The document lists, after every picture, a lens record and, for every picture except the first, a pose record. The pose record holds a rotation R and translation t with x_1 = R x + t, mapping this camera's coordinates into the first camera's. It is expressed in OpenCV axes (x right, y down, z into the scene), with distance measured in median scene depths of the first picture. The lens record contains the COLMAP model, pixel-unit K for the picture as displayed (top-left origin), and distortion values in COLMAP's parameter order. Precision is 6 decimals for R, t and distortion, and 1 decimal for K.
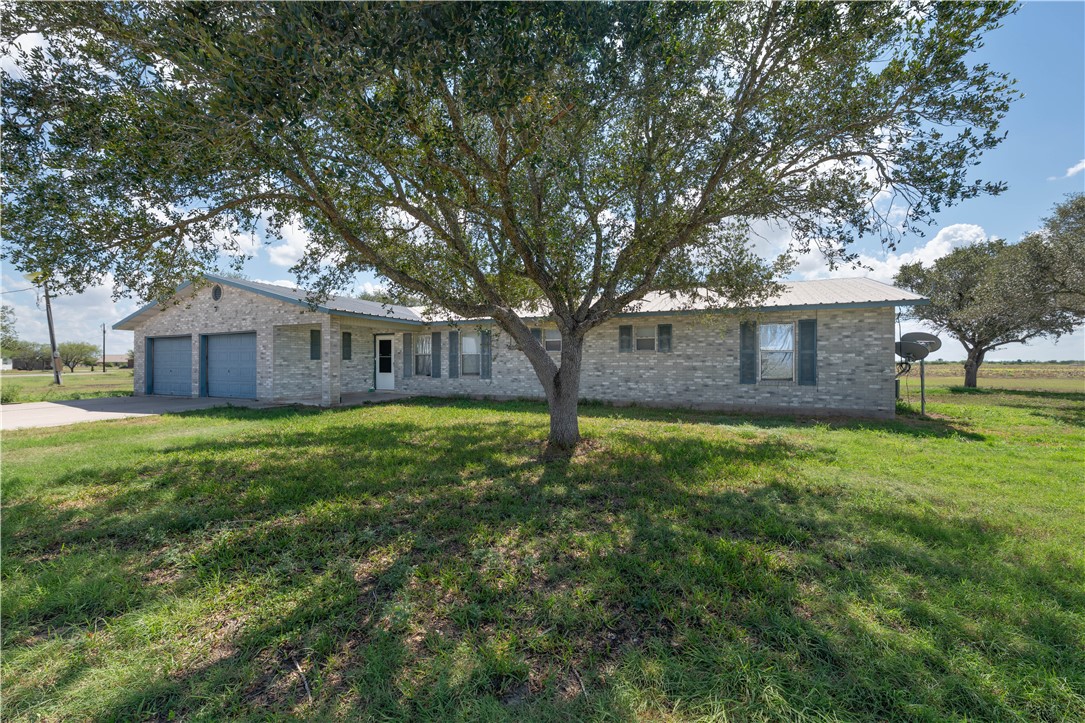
lens RADIAL K [[415.6, 0, 533.0], [0, 415.6, 364.2], [0, 0, 1]] dist [-0.008946, 0.000003]
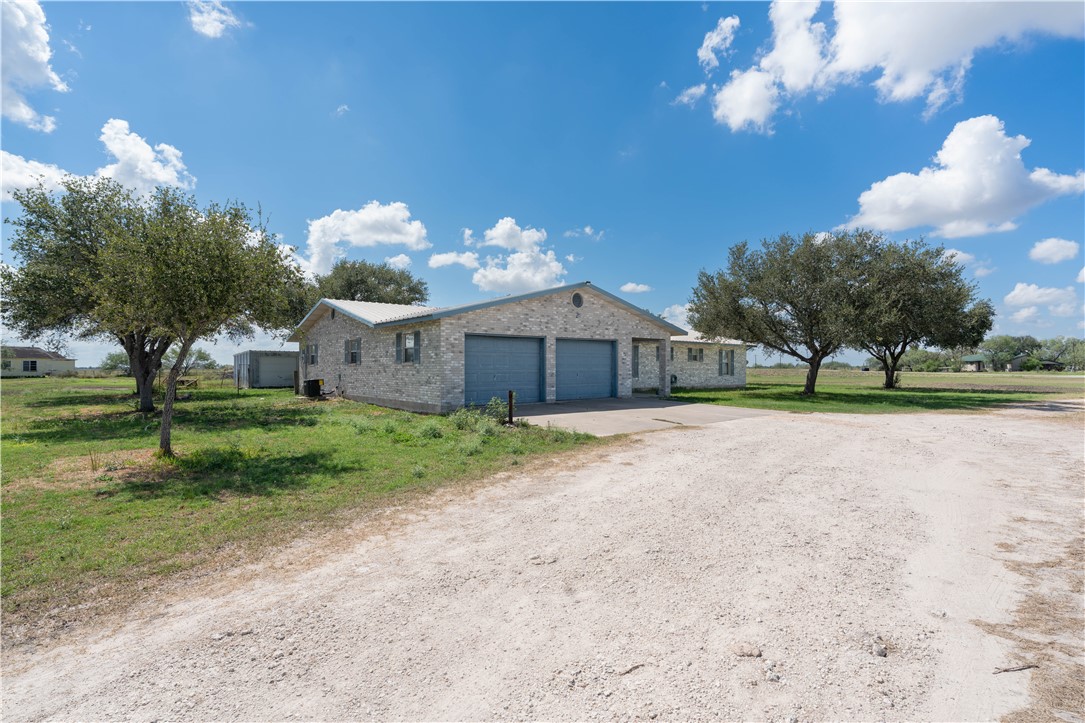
lens RADIAL K [[527.9, 0, 542.5], [0, 527.9, 364.7], [0, 0, 1]] dist [0.013376, 0.001663]
pose [[0.421021, 0.004067, 0.907042, -2.146356], [-0.003416, 0.999990, -0.002898, -0.003720], [-0.907044, -0.001878, 0.421031, 0.544278]]
